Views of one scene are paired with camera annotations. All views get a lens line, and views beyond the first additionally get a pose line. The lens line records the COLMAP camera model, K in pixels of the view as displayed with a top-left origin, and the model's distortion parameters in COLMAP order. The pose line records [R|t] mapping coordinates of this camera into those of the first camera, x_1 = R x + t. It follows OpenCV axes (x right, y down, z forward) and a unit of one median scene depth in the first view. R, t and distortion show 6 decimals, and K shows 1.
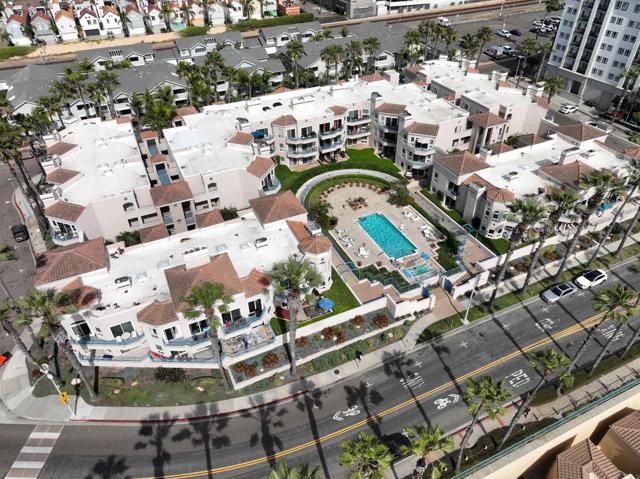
lens RADIAL K [[450.0, 0, 320.0], [0, 450.0, 239.5], [0, 0, 1]] dist [-0.001449, 0.006020]
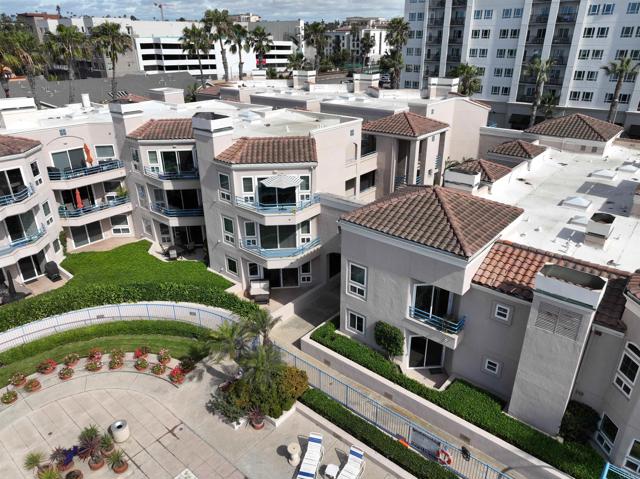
lens RADIAL K [[450.0, 0, 320.0], [0, 450.0, 239.5], [0, 0, 1]] dist [-0.001449, 0.006020]
pose [[0.906881, -0.168530, 0.386218, 0.117726], [0.255381, 0.948854, -0.185623, -0.107778], [-0.335181, 0.266971, 0.903538, 0.683278]]
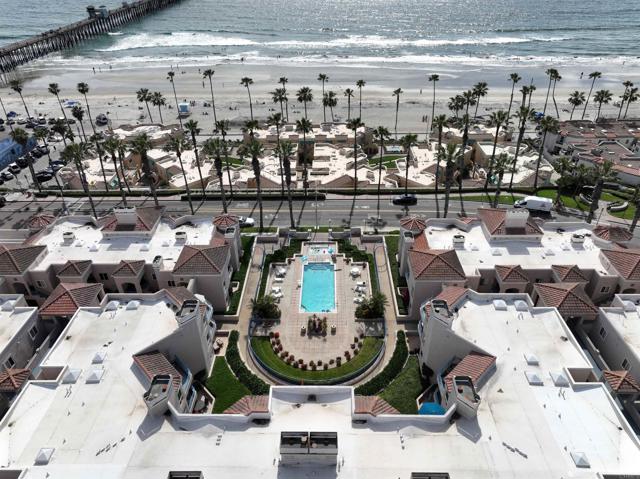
lens RADIAL K [[450.0, 0, 320.0], [0, 450.0, 239.5], [0, 0, 1]] dist [-0.001449, 0.006020]
pose [[-0.900184, -0.218649, 0.376646, -0.175488], [0.288754, 0.347770, 0.892008, -0.789275], [-0.326022, 0.911729, -0.249921, 0.996553]]
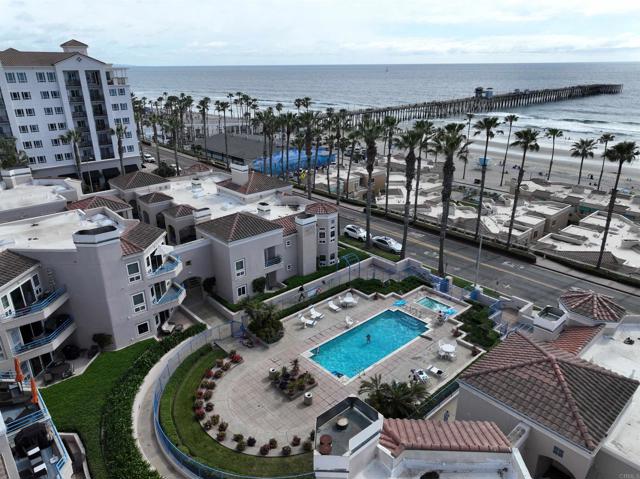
lens RADIAL K [[450.0, 0, 320.0], [0, 450.0, 239.5], [0, 0, 1]] dist [-0.001449, 0.006020]
pose [[-0.290575, -0.331730, 0.897508, -0.264513], [0.600402, 0.667133, 0.440966, -0.334445], [-0.745039, 0.667000, 0.005319, 0.832164]]
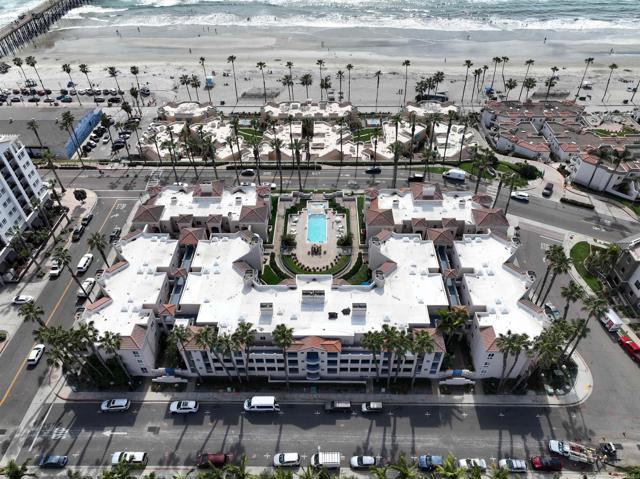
lens RADIAL K [[450.0, 0, 320.0], [0, 450.0, 239.5], [0, 0, 1]] dist [-0.001449, 0.006020]
pose [[-0.901541, -0.276692, 0.332664, -0.389348], [0.283001, 0.204520, 0.937060, -1.391669], [-0.327313, 0.938943, -0.106079, 1.056816]]
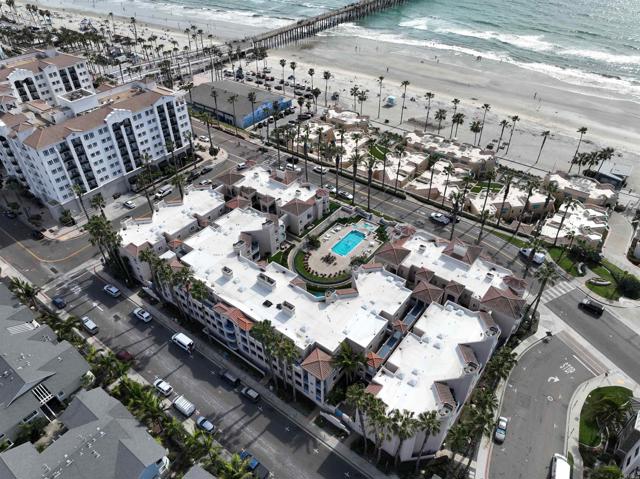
lens RADIAL K [[450.0, 0, 320.0], [0, 450.0, 239.5], [0, 0, 1]] dist [-0.001449, 0.006020]
pose [[-0.464118, -0.539103, 0.702824, -0.908111], [0.561900, 0.434182, 0.704098, -1.156169], [-0.684735, 0.721702, 0.101411, 0.769504]]
